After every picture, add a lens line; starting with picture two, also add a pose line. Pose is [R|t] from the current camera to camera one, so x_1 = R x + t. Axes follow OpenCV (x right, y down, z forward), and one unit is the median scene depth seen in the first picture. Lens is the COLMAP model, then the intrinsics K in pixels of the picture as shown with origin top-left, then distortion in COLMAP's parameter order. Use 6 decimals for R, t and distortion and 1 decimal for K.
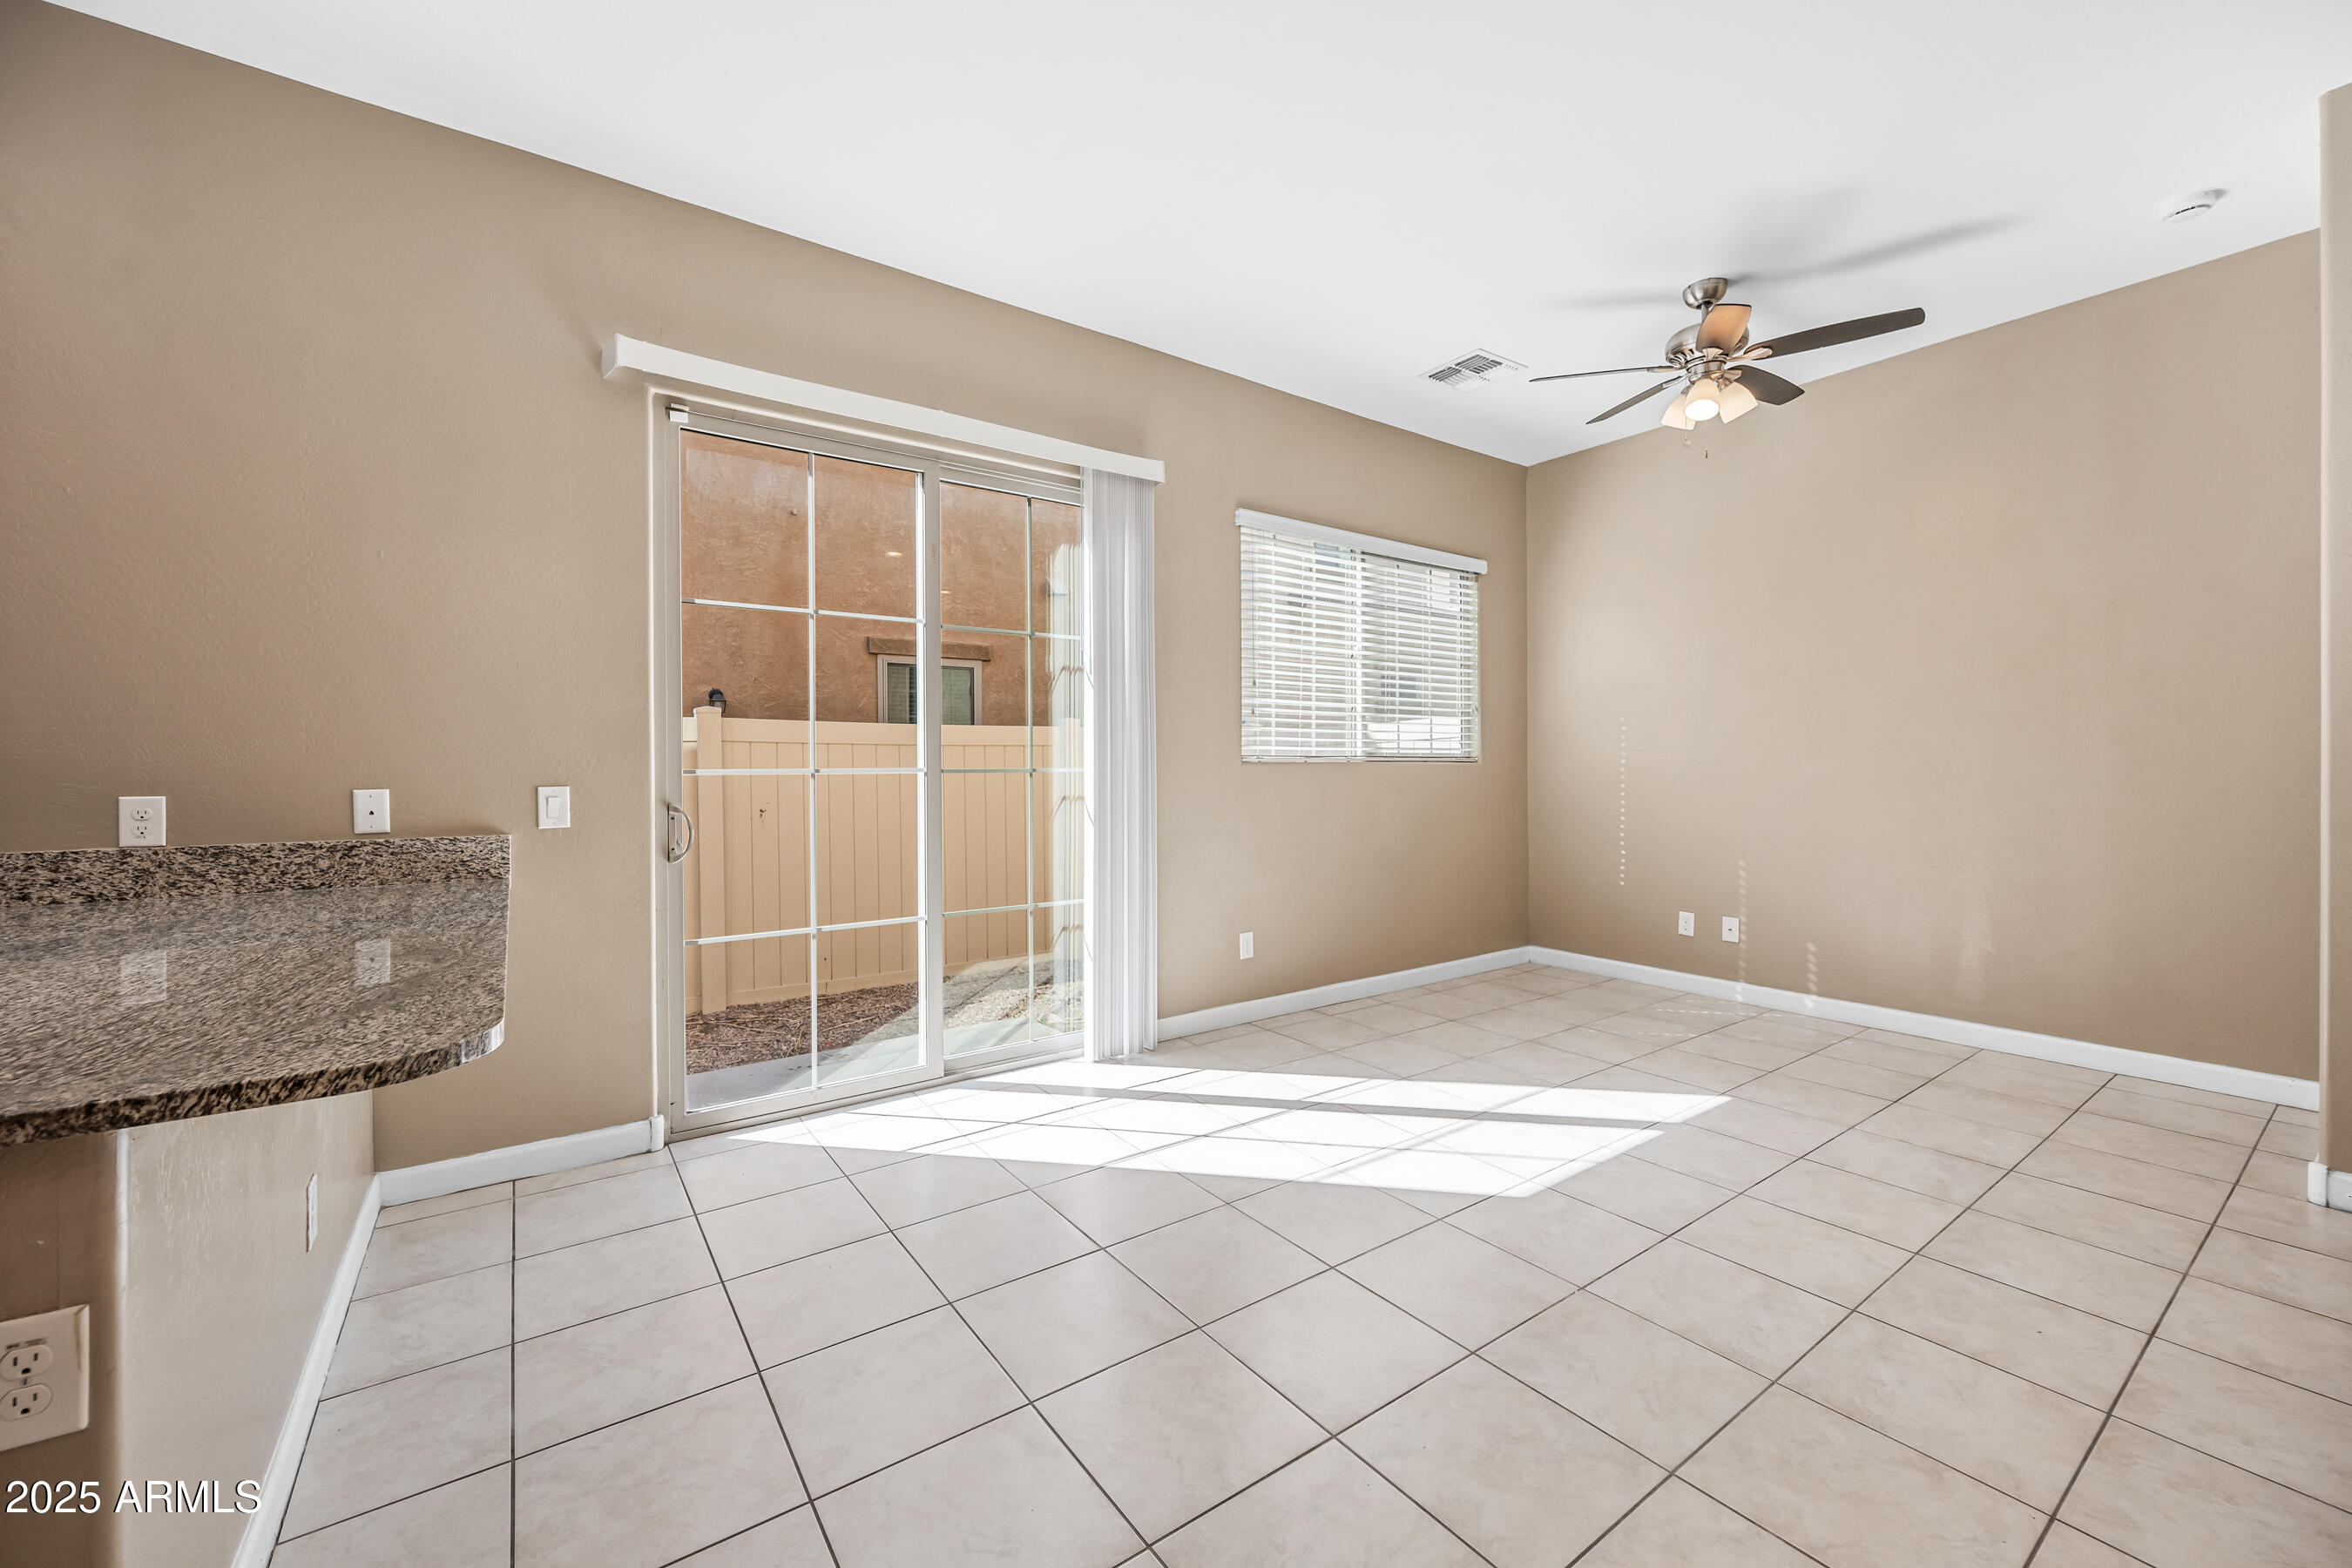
lens RADIAL K [[928.9, 0, 1175.9], [0, 928.9, 773.7], [0, 0, 1]] dist [-0.001722, 0.000832]
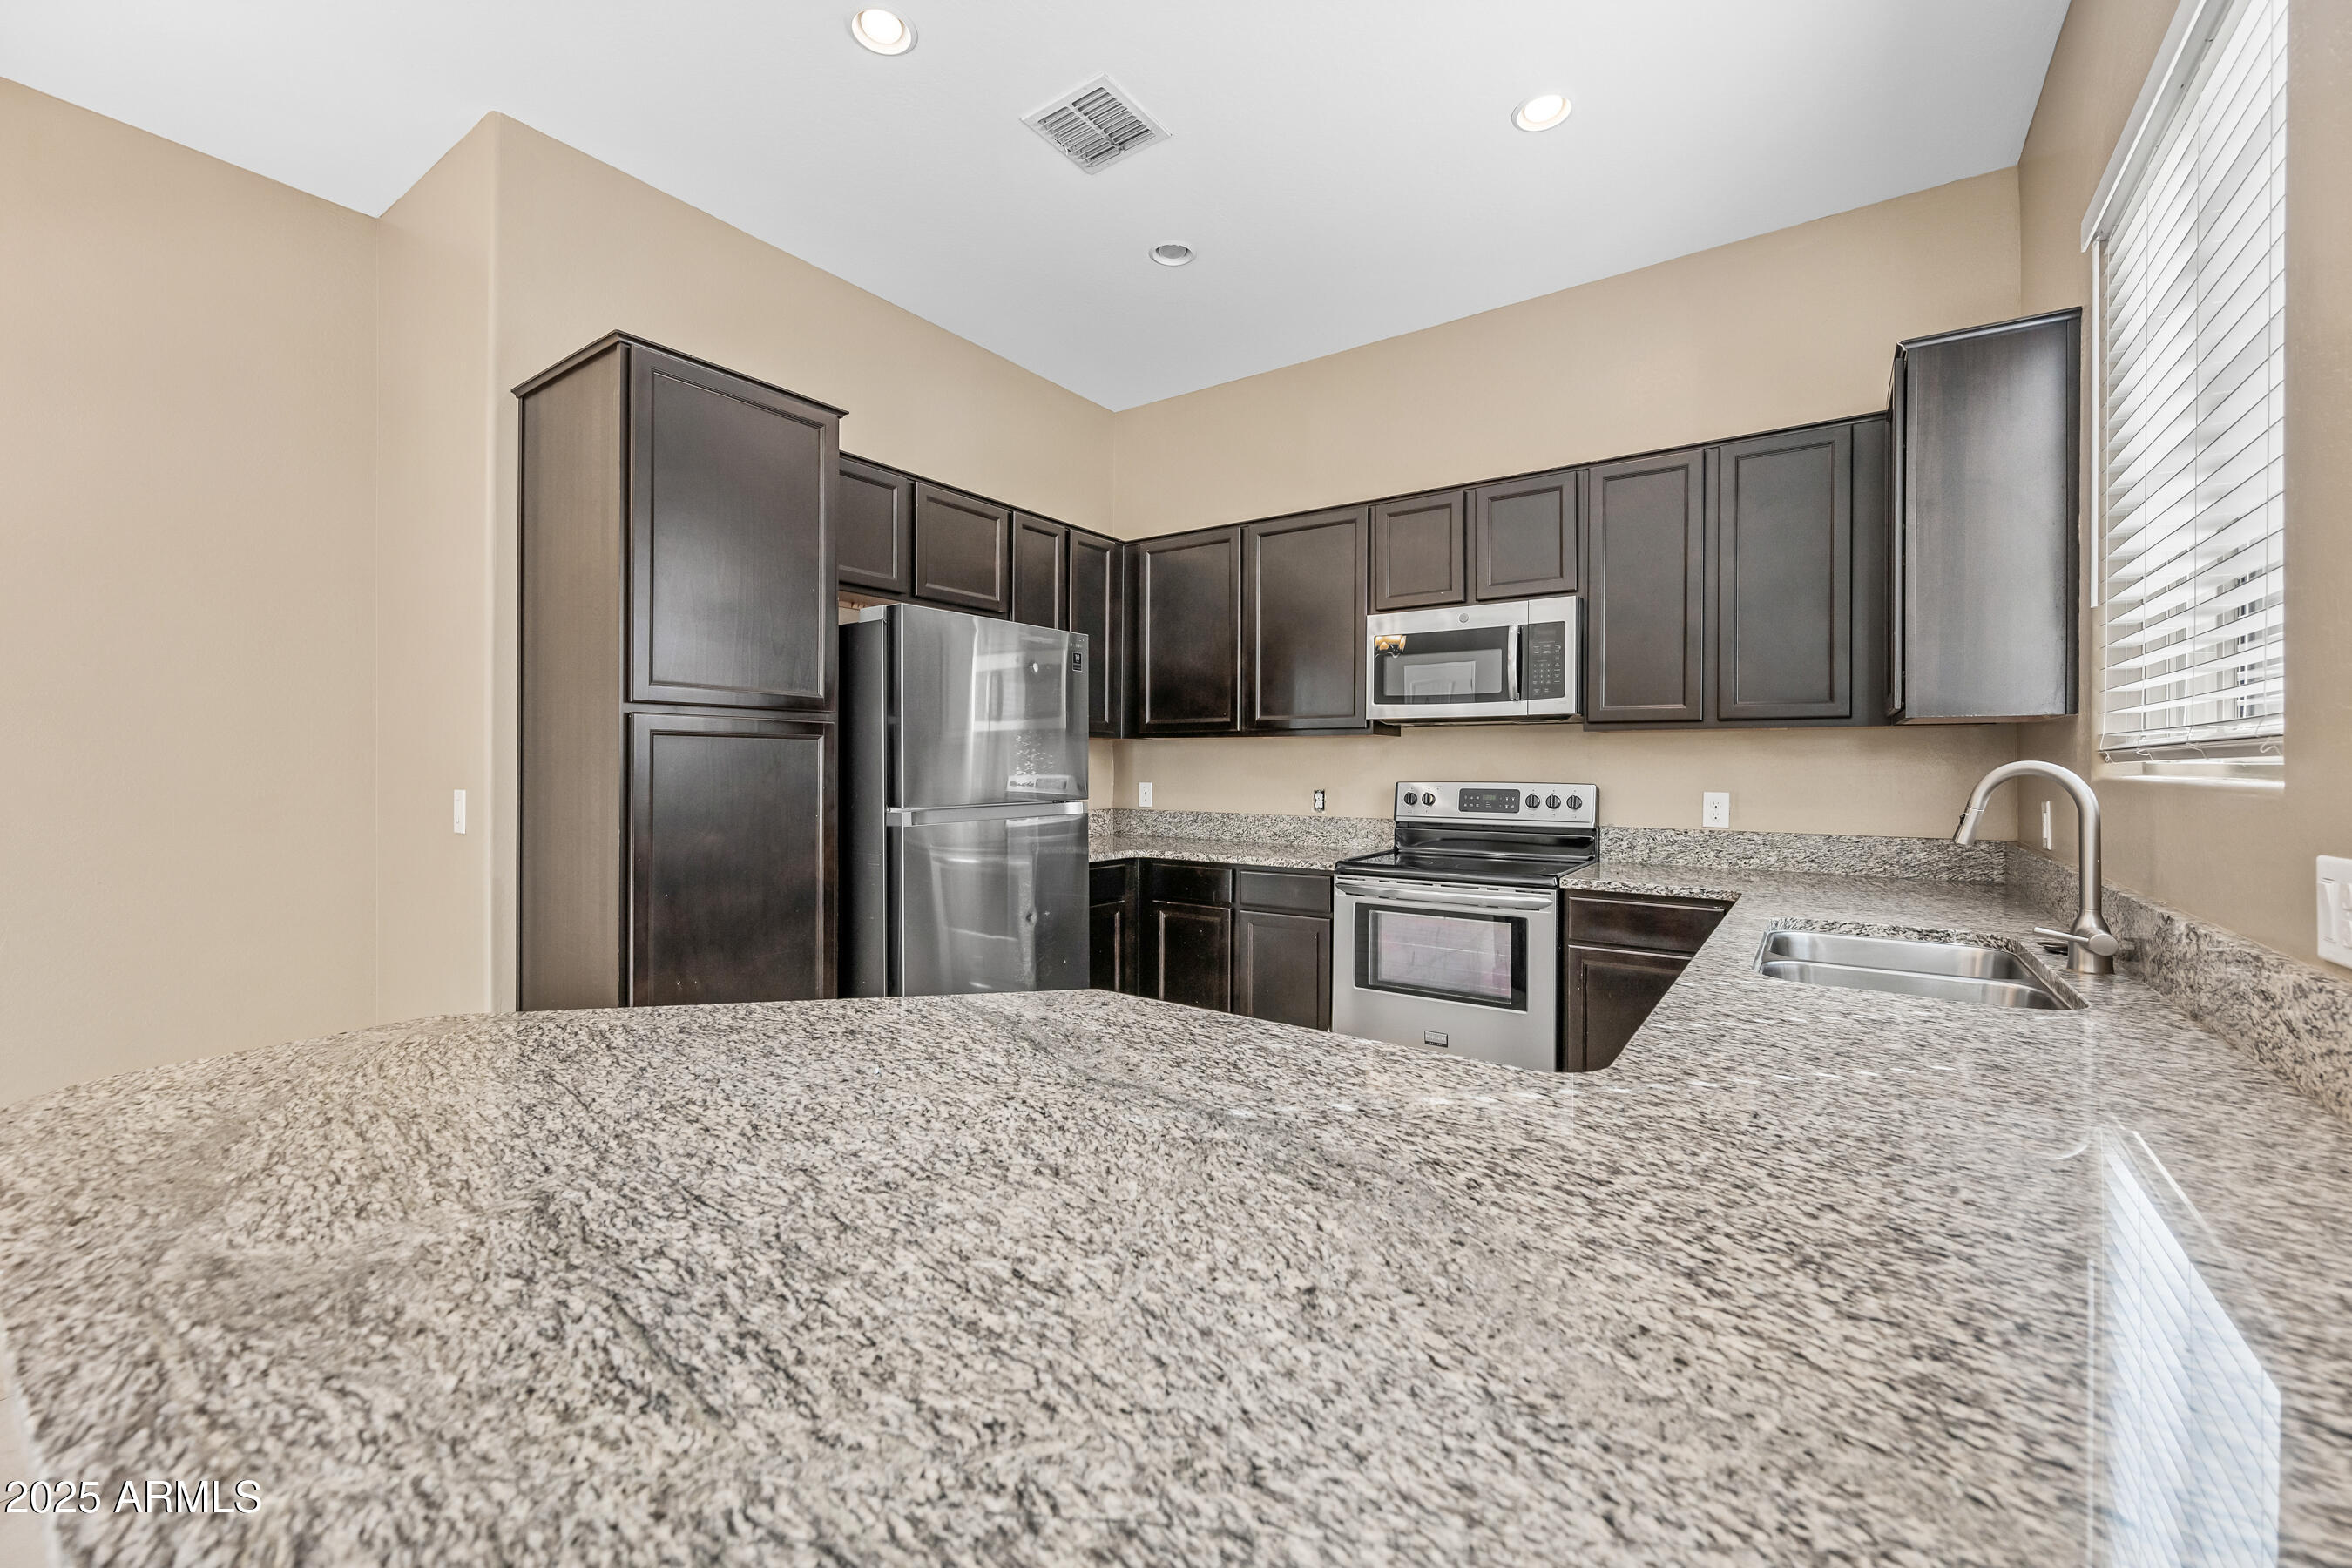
lens RADIAL K [[928.9, 0, 1167.9], [0, 928.9, 768.3], [0, 0, 1]] dist [-0.001722, 0.000832]
pose [[-0.942579, 0.004069, -0.333960, -0.644015], [-0.001118, 0.999882, 0.015341, -0.019913], [0.333982, 0.014833, -0.942463, 0.932629]]
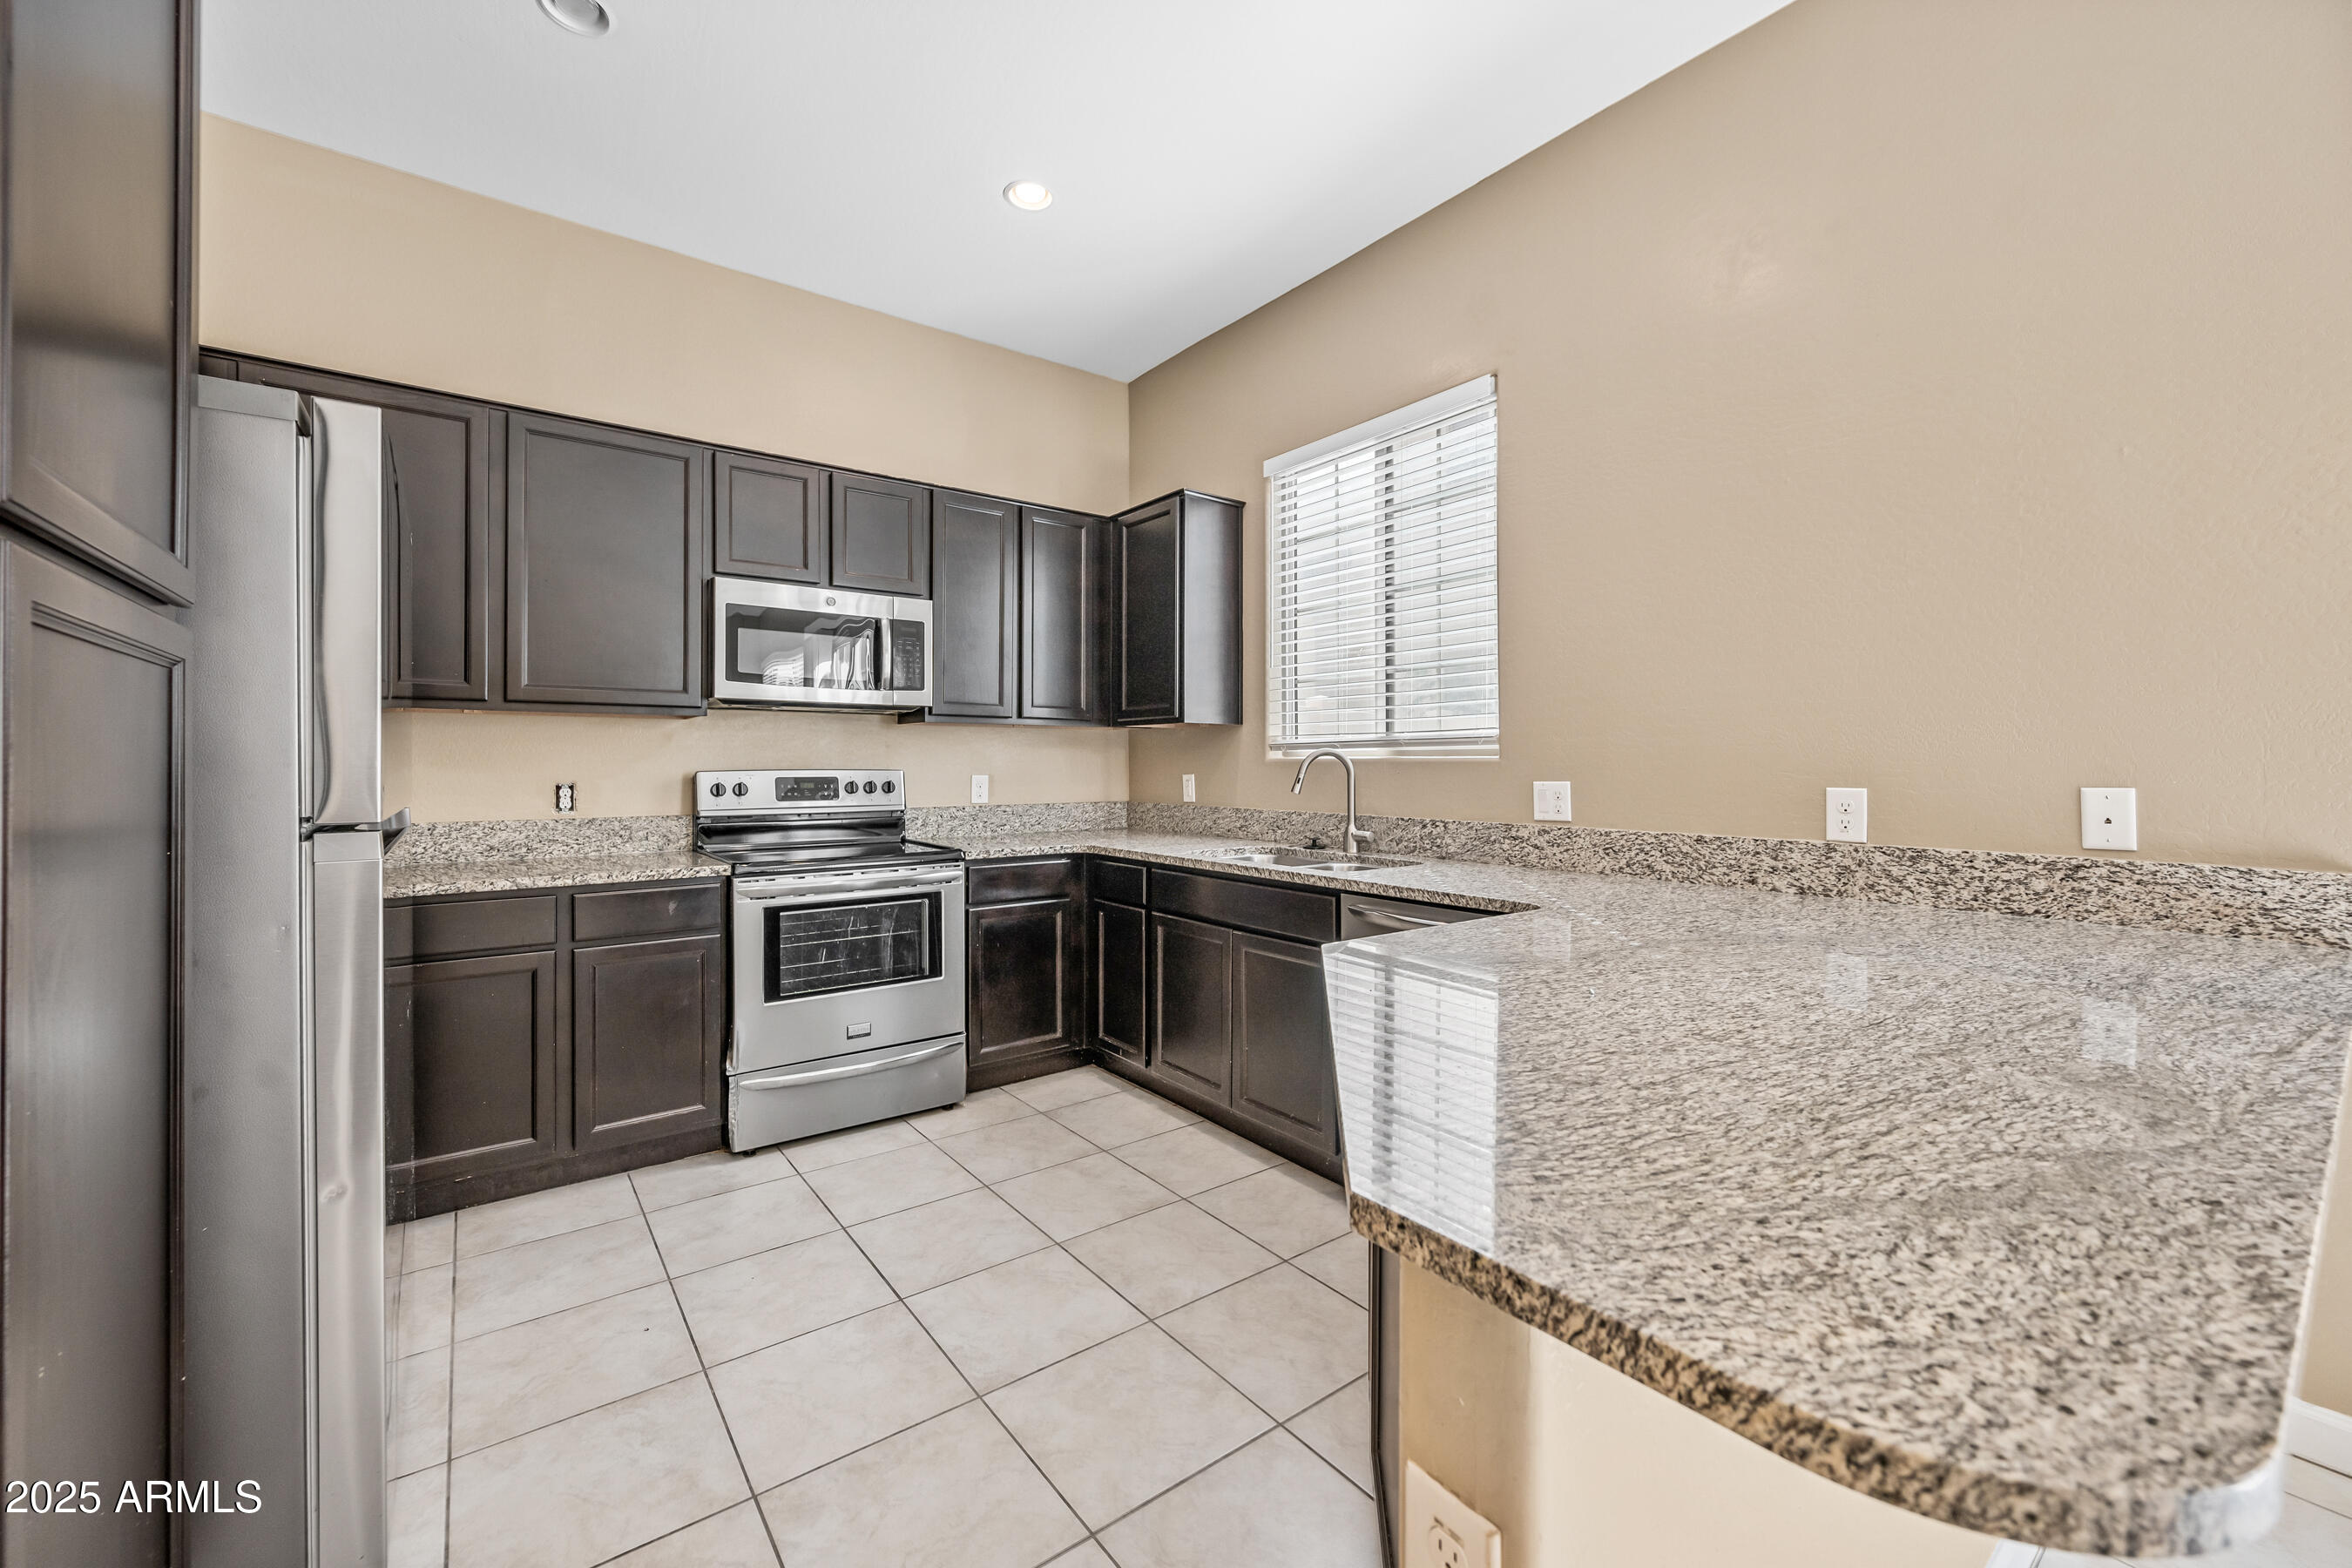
lens RADIAL K [[928.9, 0, 1170.1], [0, 928.9, 757.2], [0, 0, 1]] dist [-0.001722, 0.000832]
pose [[0.027248, -0.002697, -0.999625, -0.180134], [-0.009453, 0.999951, -0.002955, 0.002460], [0.999584, 0.009530, 0.027222, 0.267449]]
